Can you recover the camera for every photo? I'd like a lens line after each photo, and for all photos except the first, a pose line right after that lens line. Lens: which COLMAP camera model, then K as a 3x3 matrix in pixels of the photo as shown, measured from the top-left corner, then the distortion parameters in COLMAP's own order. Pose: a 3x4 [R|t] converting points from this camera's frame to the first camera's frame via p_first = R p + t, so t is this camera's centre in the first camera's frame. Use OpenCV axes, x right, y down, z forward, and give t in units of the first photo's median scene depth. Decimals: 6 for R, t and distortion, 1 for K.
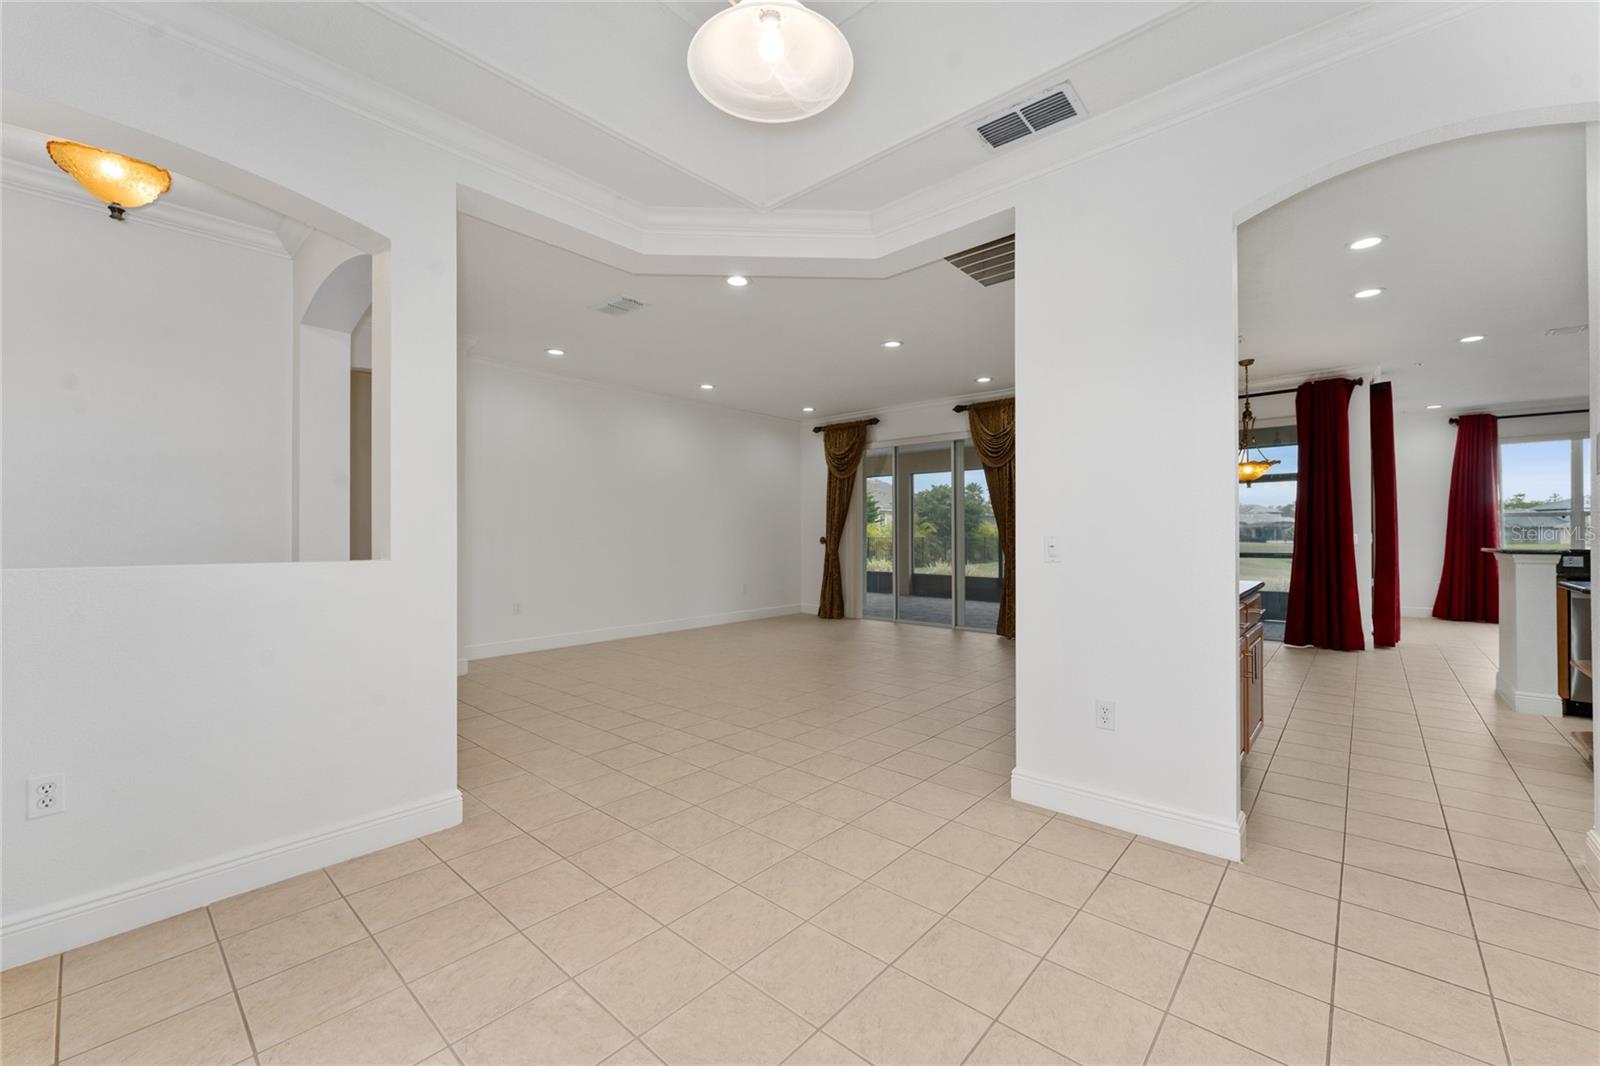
lens RADIAL K [[640.9, 0, 795.6], [0, 640.9, 527.1], [0, 0, 1]] dist [0.002453, 0.000409]
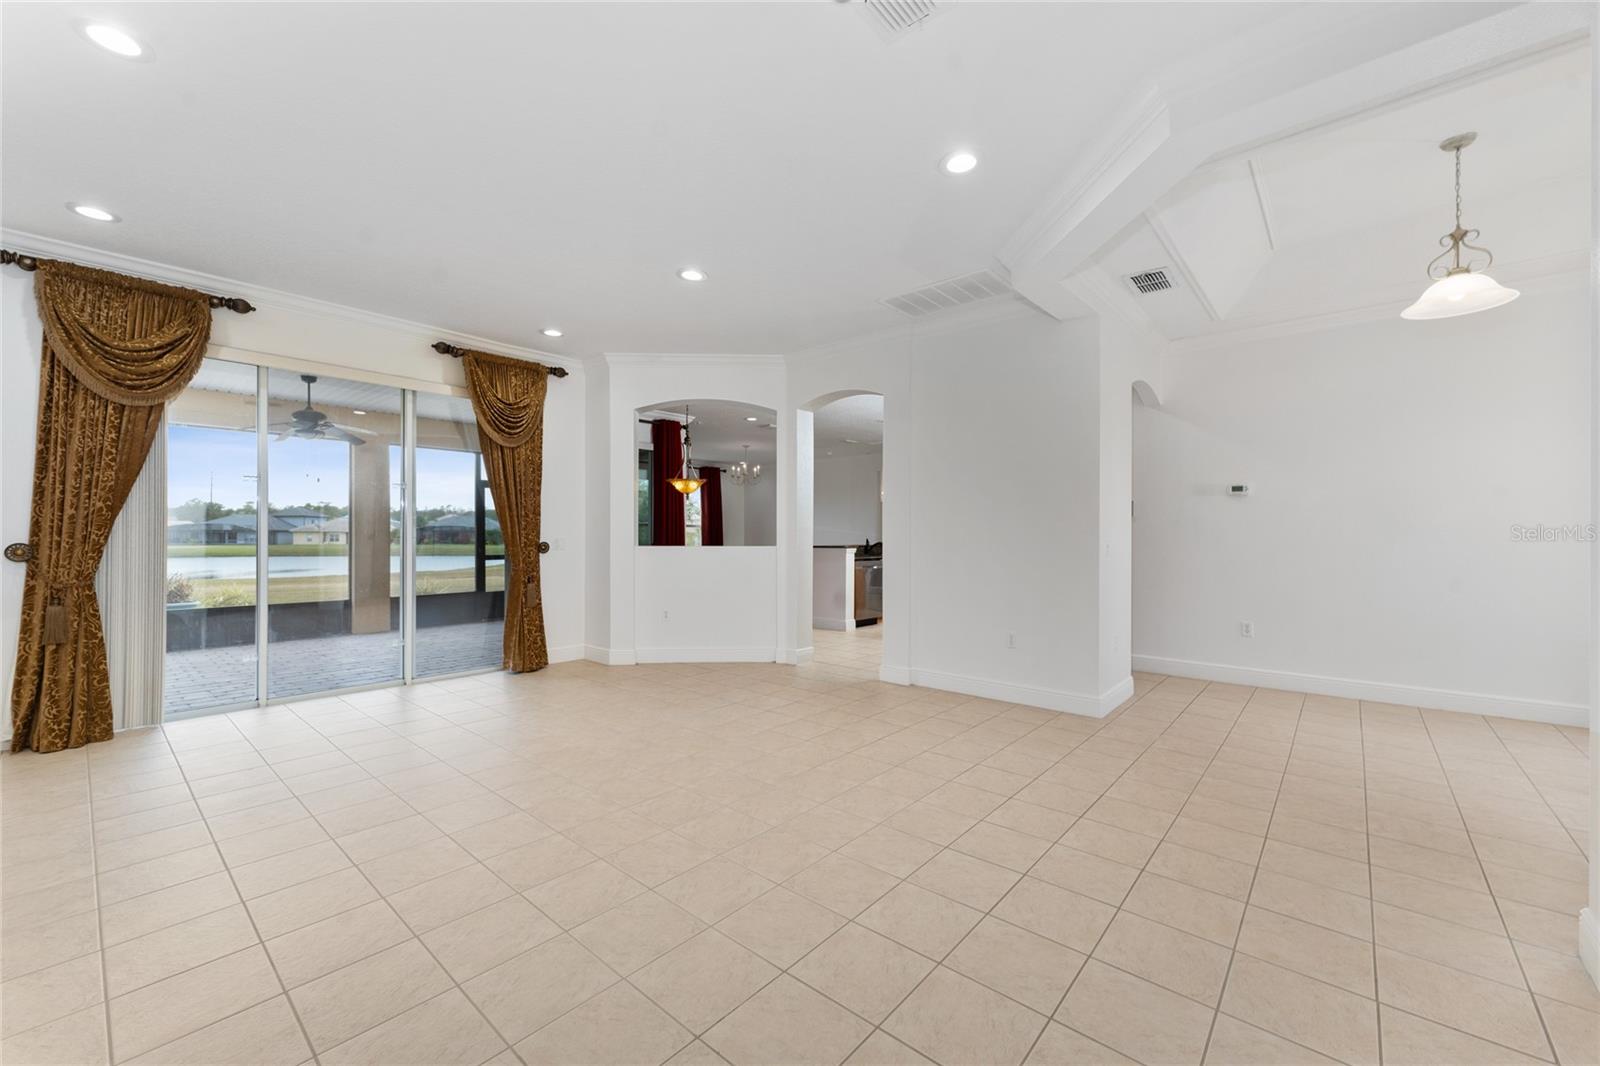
lens RADIAL K [[640.9, 0, 794.4], [0, 640.9, 533.4], [0, 0, 1]] dist [0.002453, 0.000409]
pose [[-0.004383, 0.002945, 0.999986, -0.366357], [-0.008615, 0.999958, -0.002983, 0.009436], [-0.999953, -0.008628, -0.004357, 0.541597]]
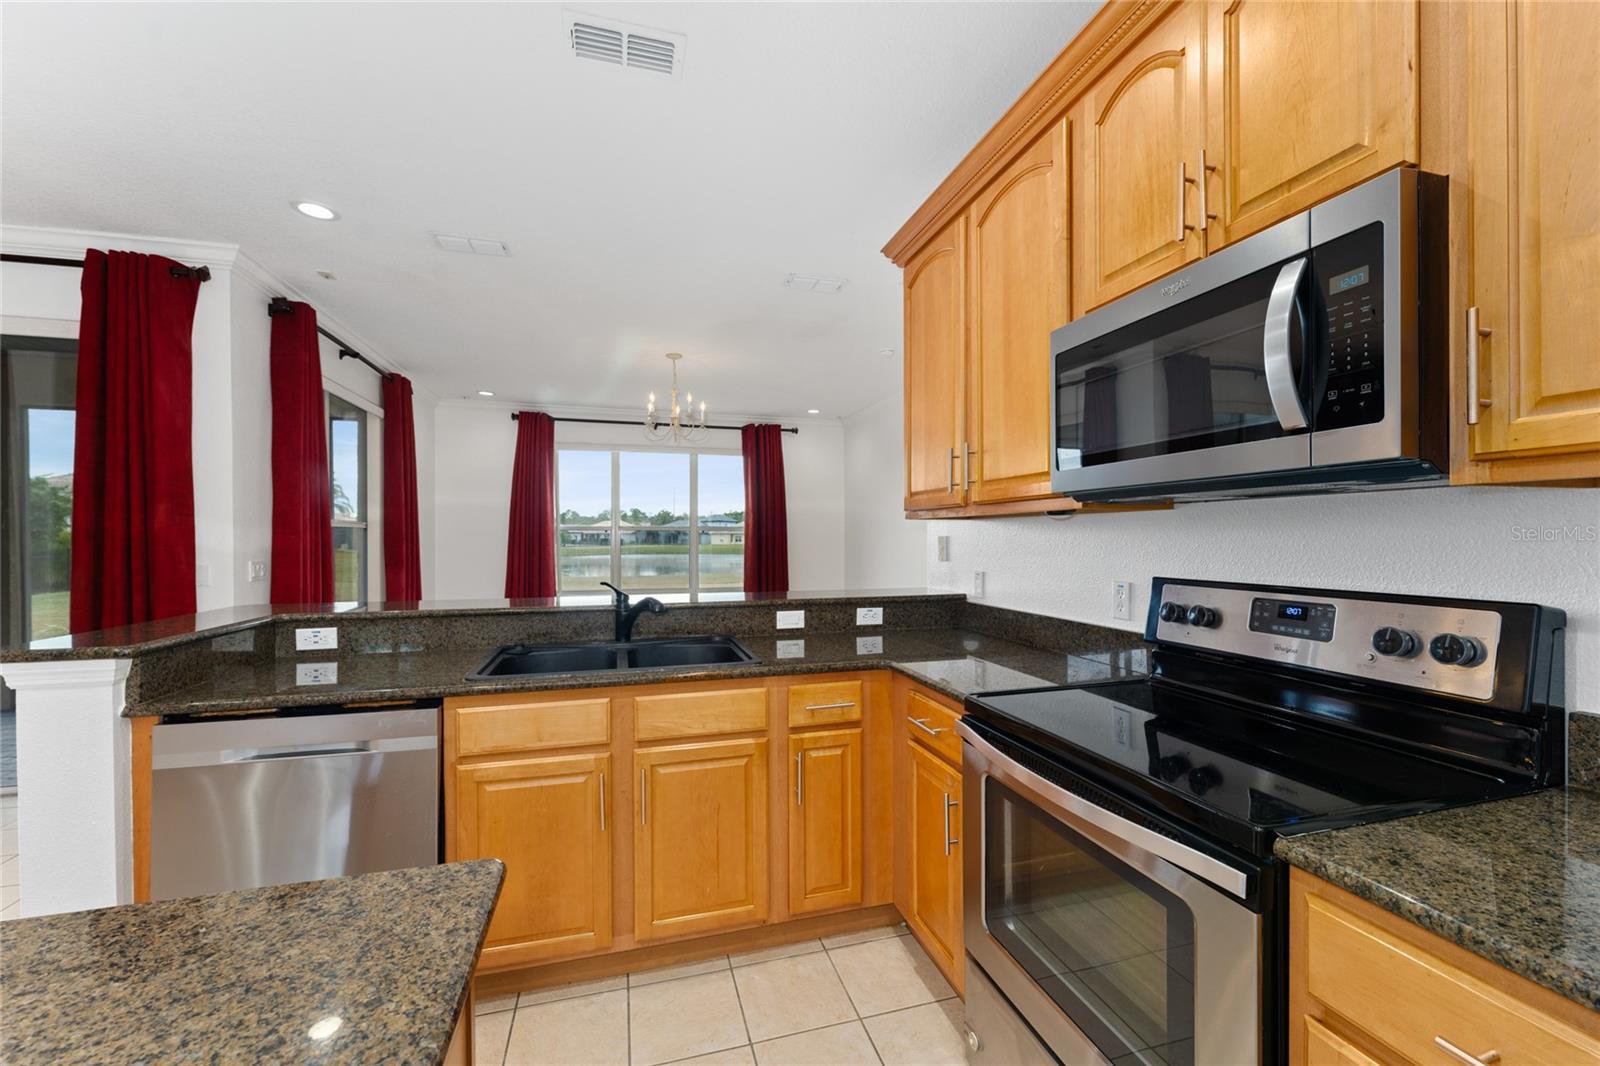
lens RADIAL K [[640.9, 0, 795.5], [0, 640.9, 534.8], [0, 0, 1]] dist [0.002453, 0.000409]
pose [[0.536673, -0.004324, 0.843779, 0.500228], [0.003728, 0.999989, 0.002753, -0.005198], [-0.843782, 0.001668, 0.536683, 0.212900]]
